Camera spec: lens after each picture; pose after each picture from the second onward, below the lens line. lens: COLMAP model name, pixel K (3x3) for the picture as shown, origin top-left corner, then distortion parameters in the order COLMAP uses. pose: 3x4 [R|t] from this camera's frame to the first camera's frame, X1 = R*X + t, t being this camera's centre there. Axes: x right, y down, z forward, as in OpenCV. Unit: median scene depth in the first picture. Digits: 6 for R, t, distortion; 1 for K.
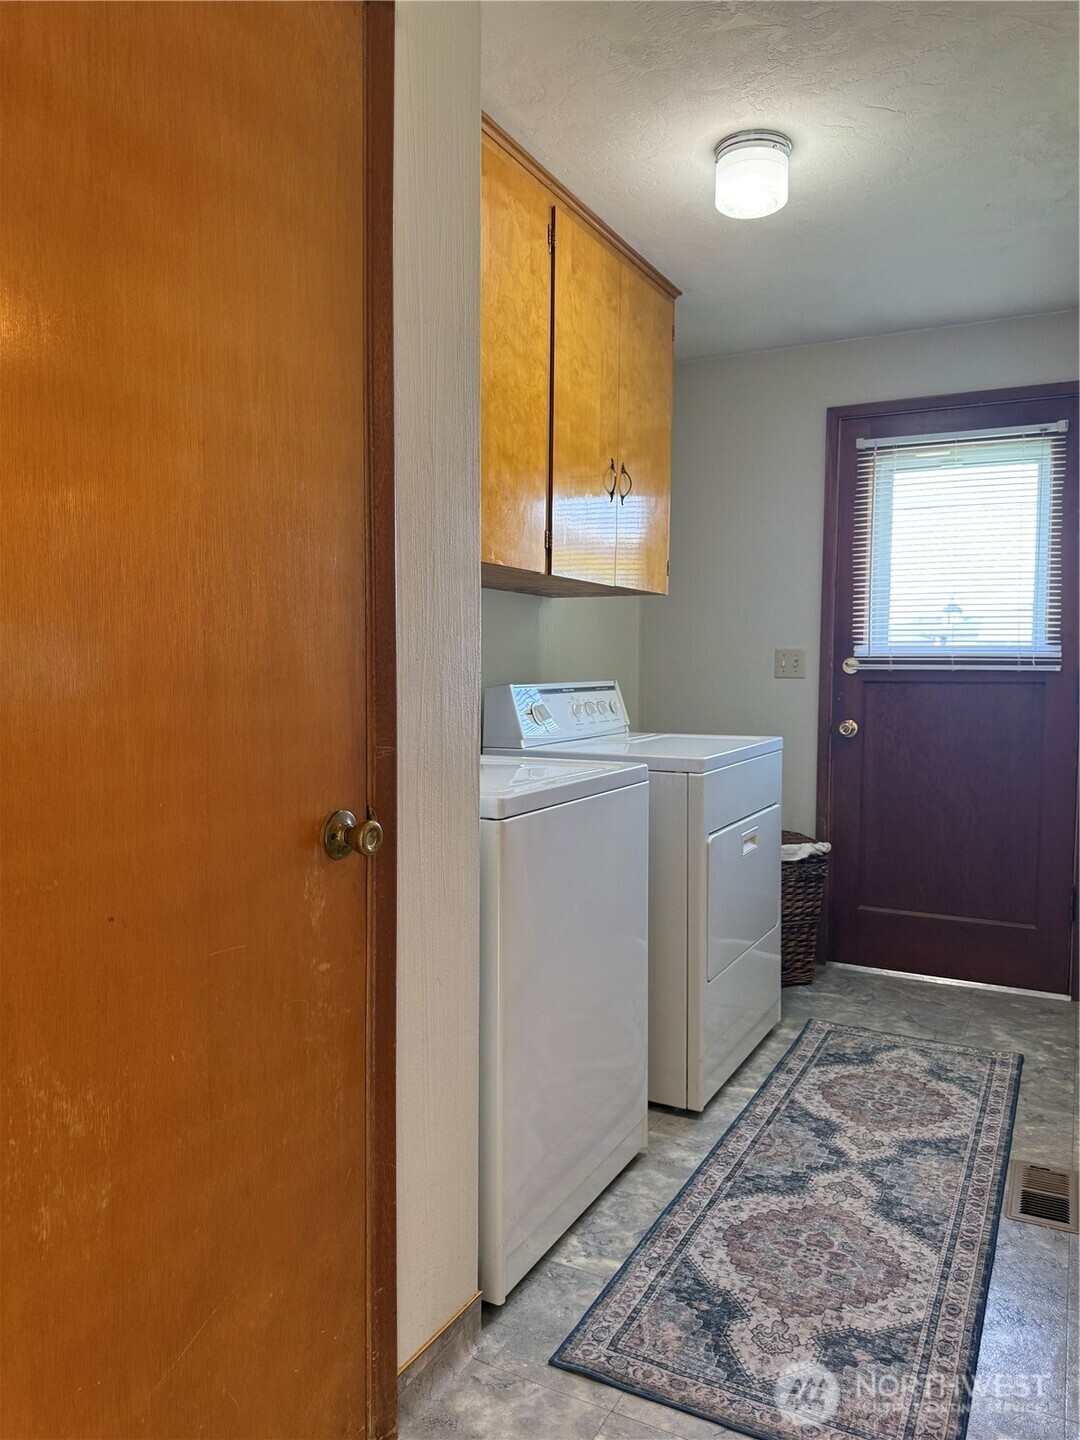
lens RADIAL K [[1056.6, 0, 542.9], [0, 1056.6, 729.0], [0, 0, 1]] dist [0.145691, -0.316784]
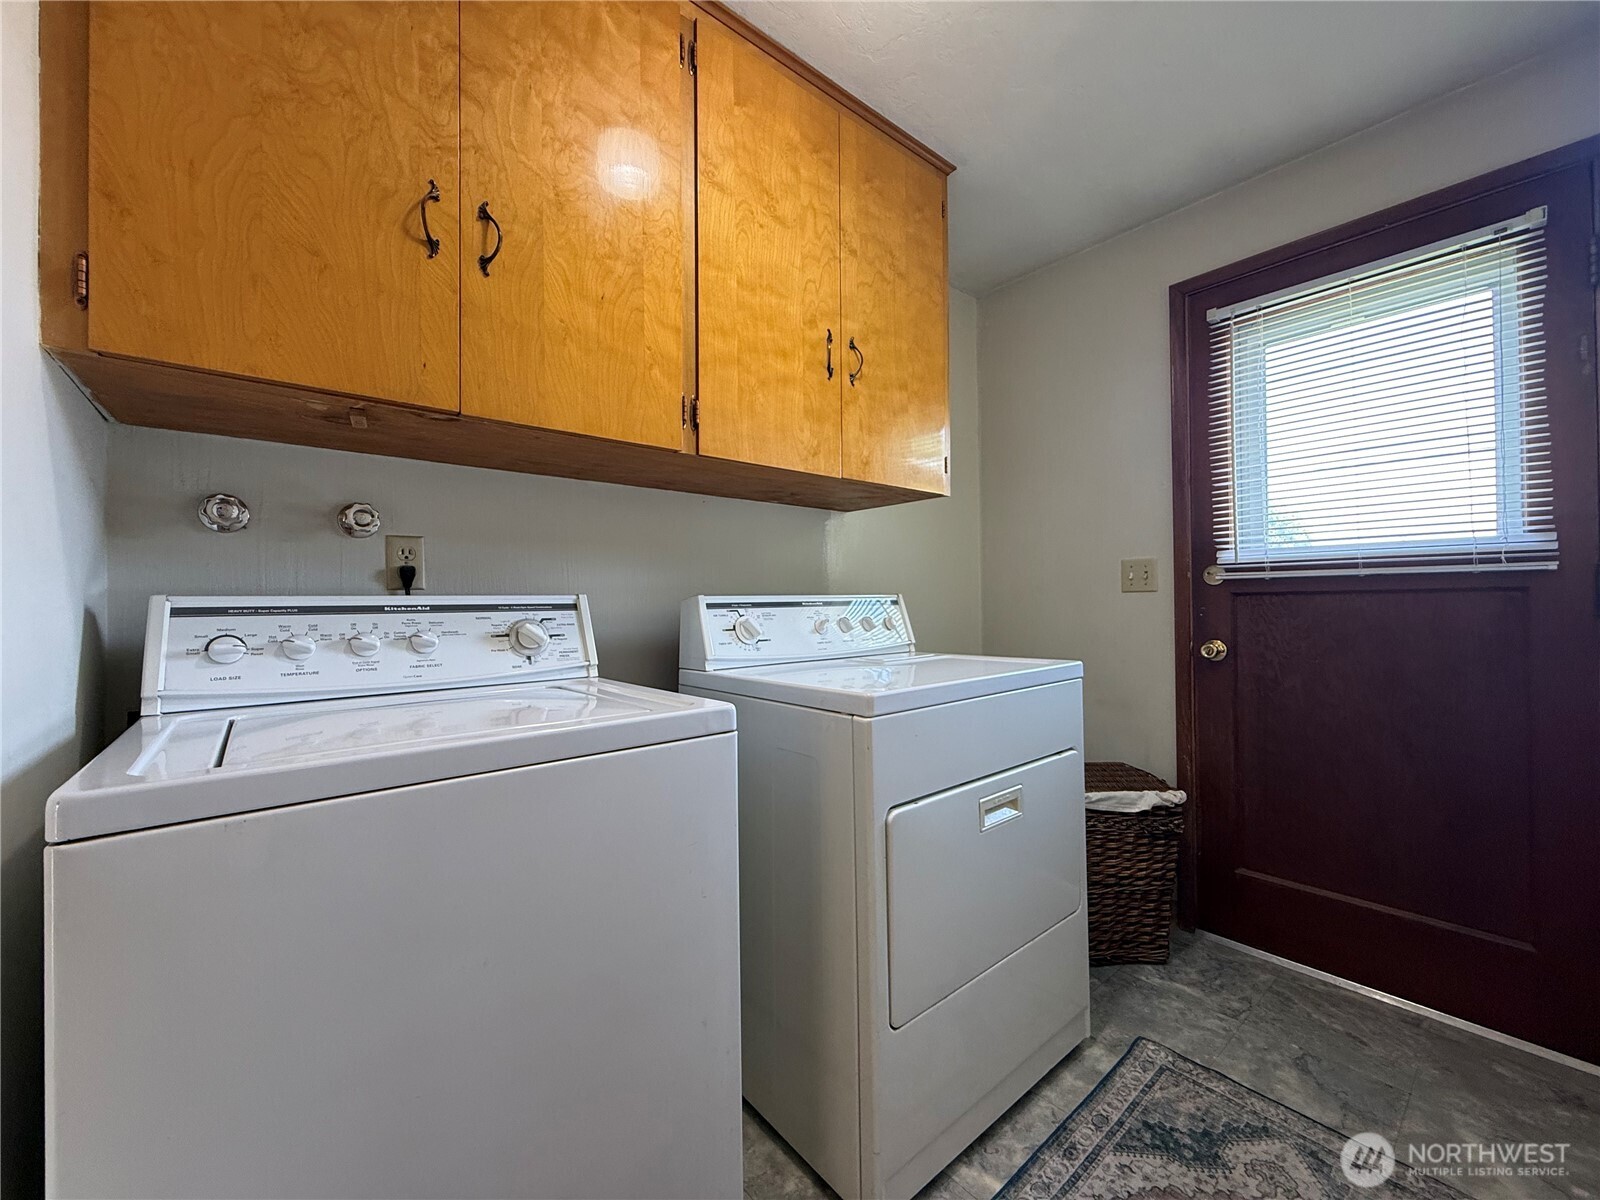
lens RADIAL K [[640.9, 0, 801.4], [0, 640.9, 597.6], [0, 0, 1]] dist [-0.000214, 0.000548]
pose [[0.921837, -0.018765, -0.387124, 0.200622], [-0.009083, 0.997507, -0.069981, -0.004097], [0.387472, 0.068027, 0.919368, 0.449394]]
